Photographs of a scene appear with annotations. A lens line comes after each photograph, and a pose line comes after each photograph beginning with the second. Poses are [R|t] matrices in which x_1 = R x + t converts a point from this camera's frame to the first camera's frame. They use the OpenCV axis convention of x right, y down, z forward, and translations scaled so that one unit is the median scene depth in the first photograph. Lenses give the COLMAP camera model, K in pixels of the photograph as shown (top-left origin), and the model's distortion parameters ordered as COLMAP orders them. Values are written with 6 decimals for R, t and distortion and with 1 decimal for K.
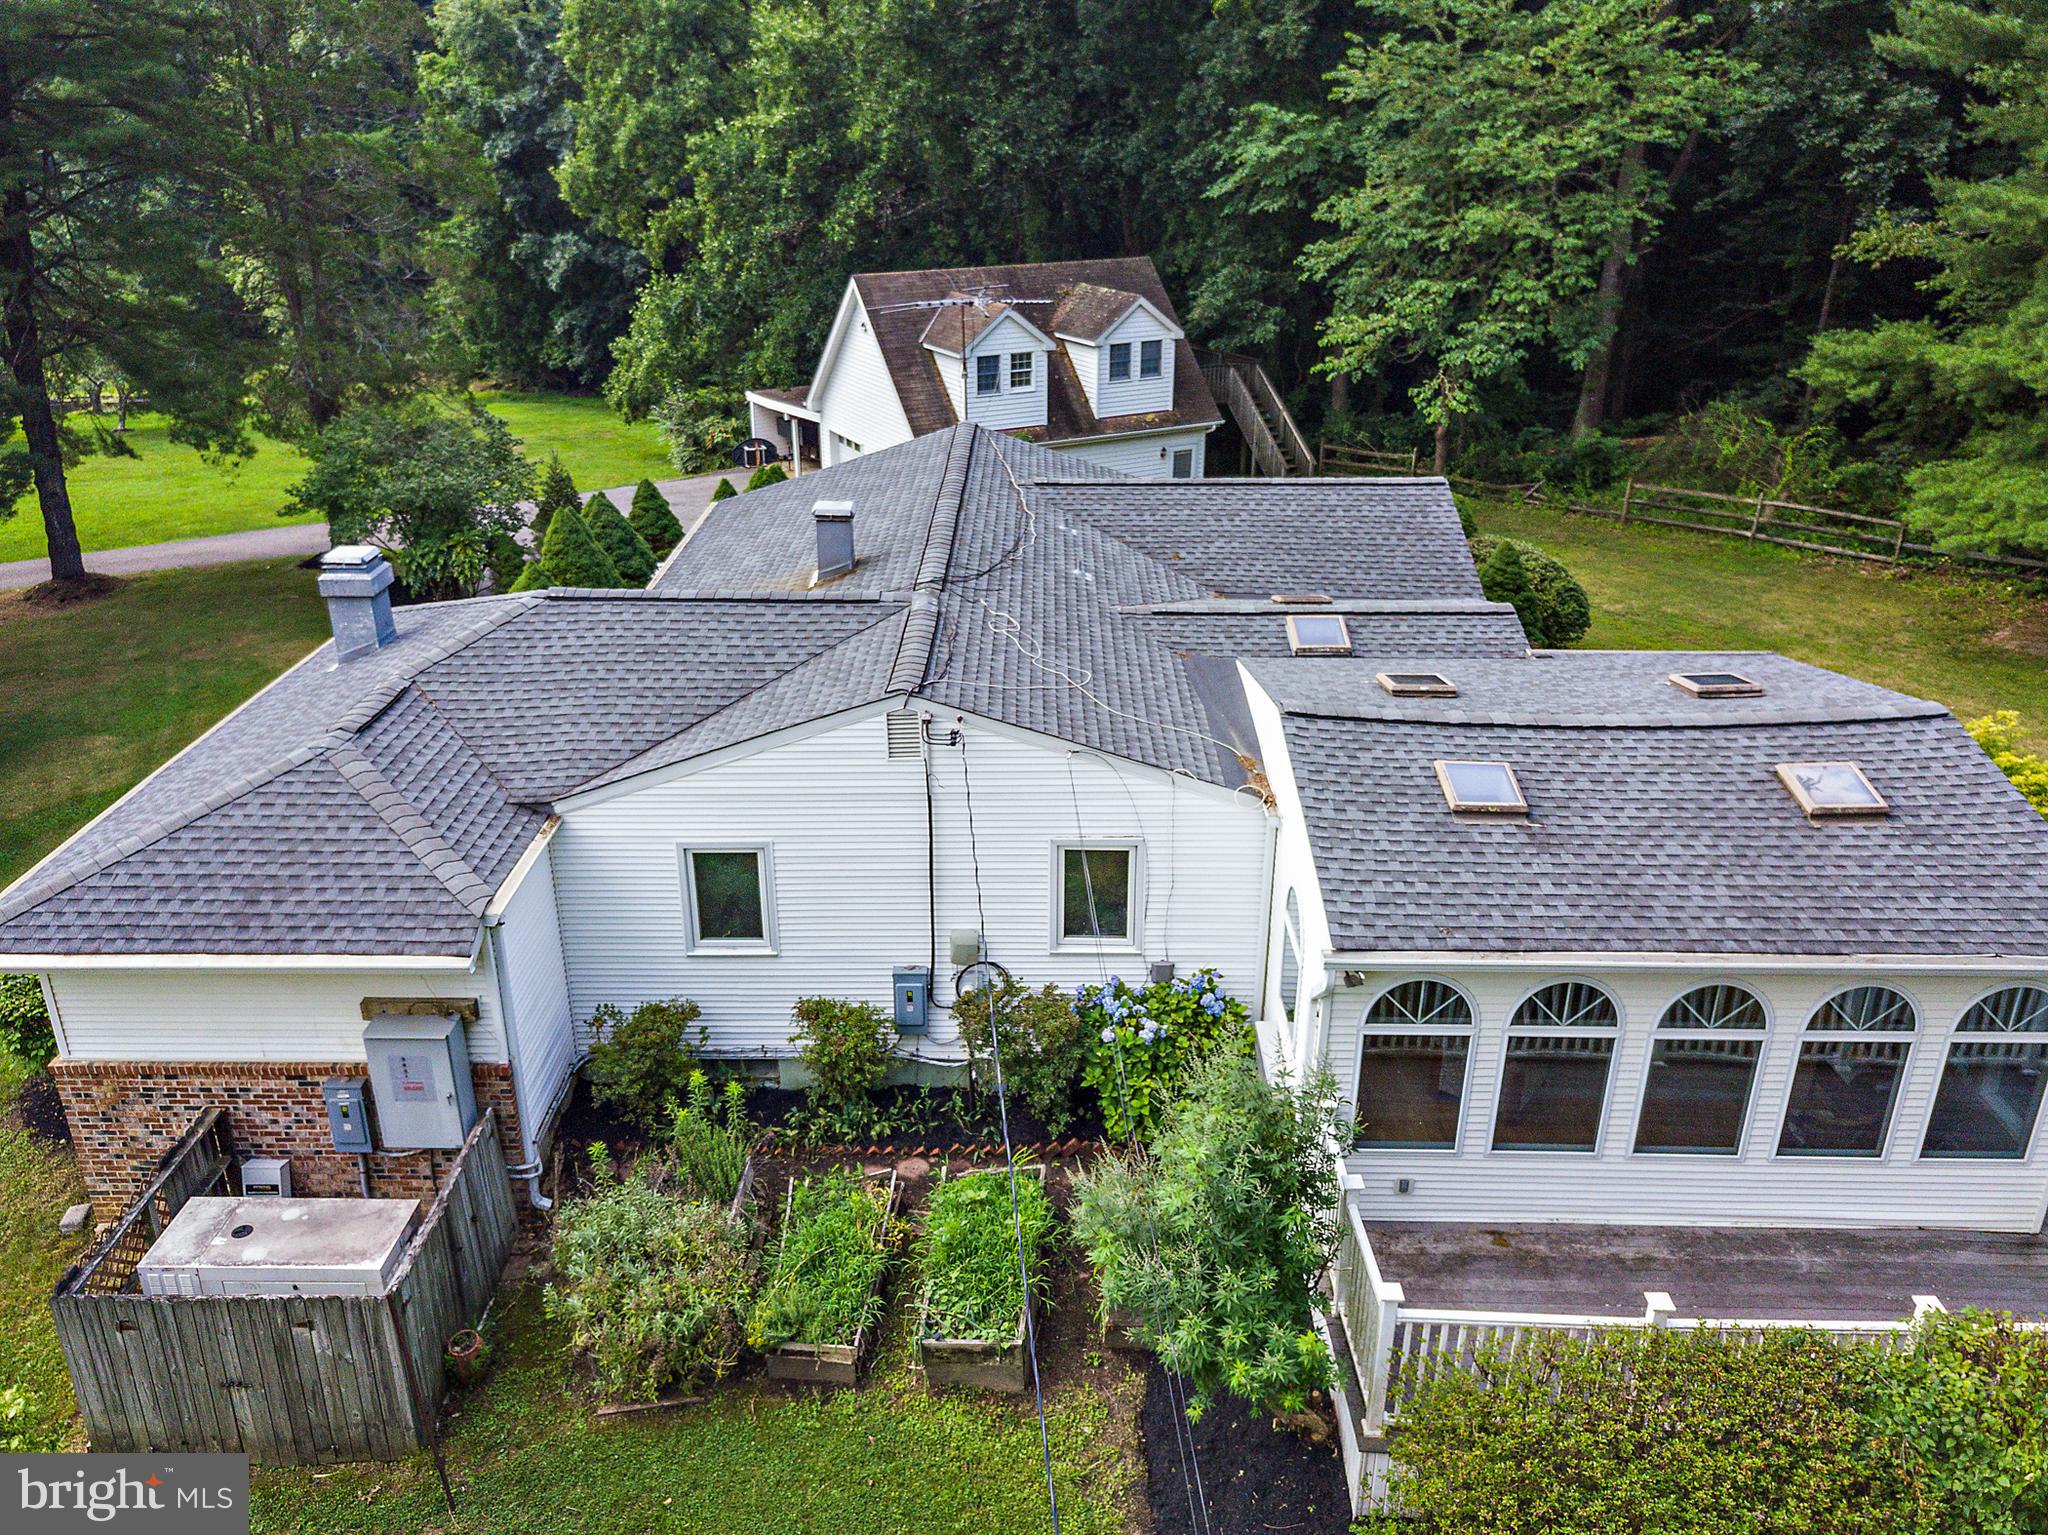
lens RADIAL K [[1582.4, 0, 1011.6], [0, 1582.4, 752.3], [0, 0, 1]] dist [0.026911, -0.006597]
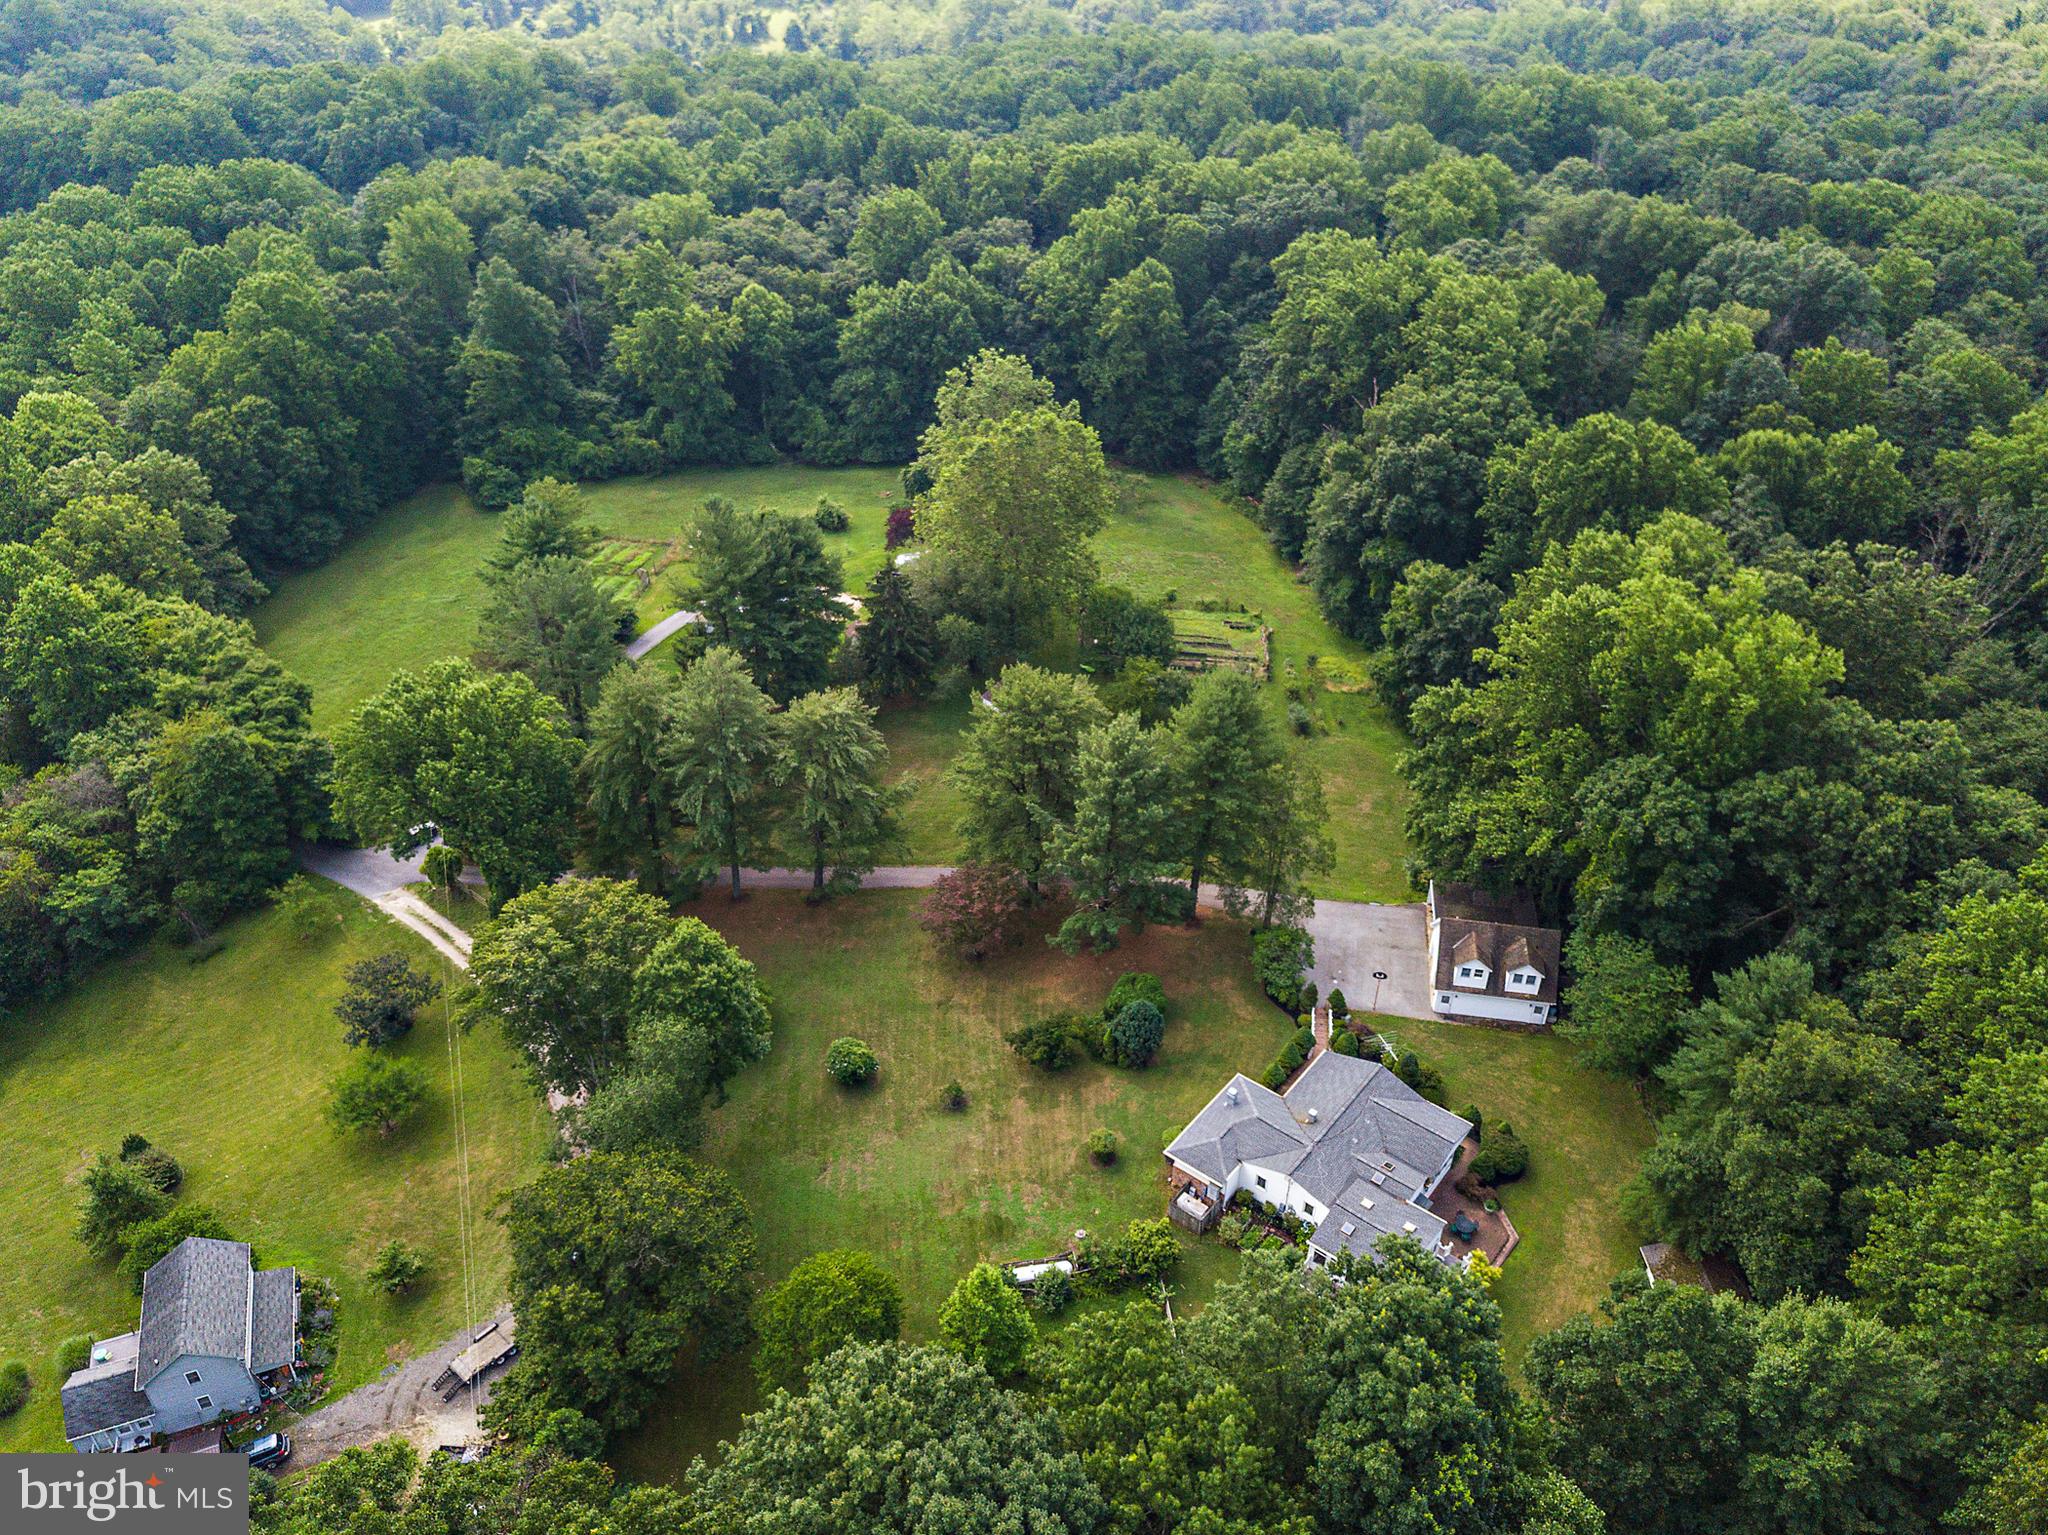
lens RADIAL K [[1582.4, 0, 1007.9], [0, 1582.4, 769.2], [0, 0, 1]] dist [0.026911, -0.006597]
pose [[0.788341, 0.378523, -0.485014, 1.602381], [-0.254708, 0.918403, 0.302755, -3.331358], [0.560038, -0.115138, 0.820427, -5.021680]]
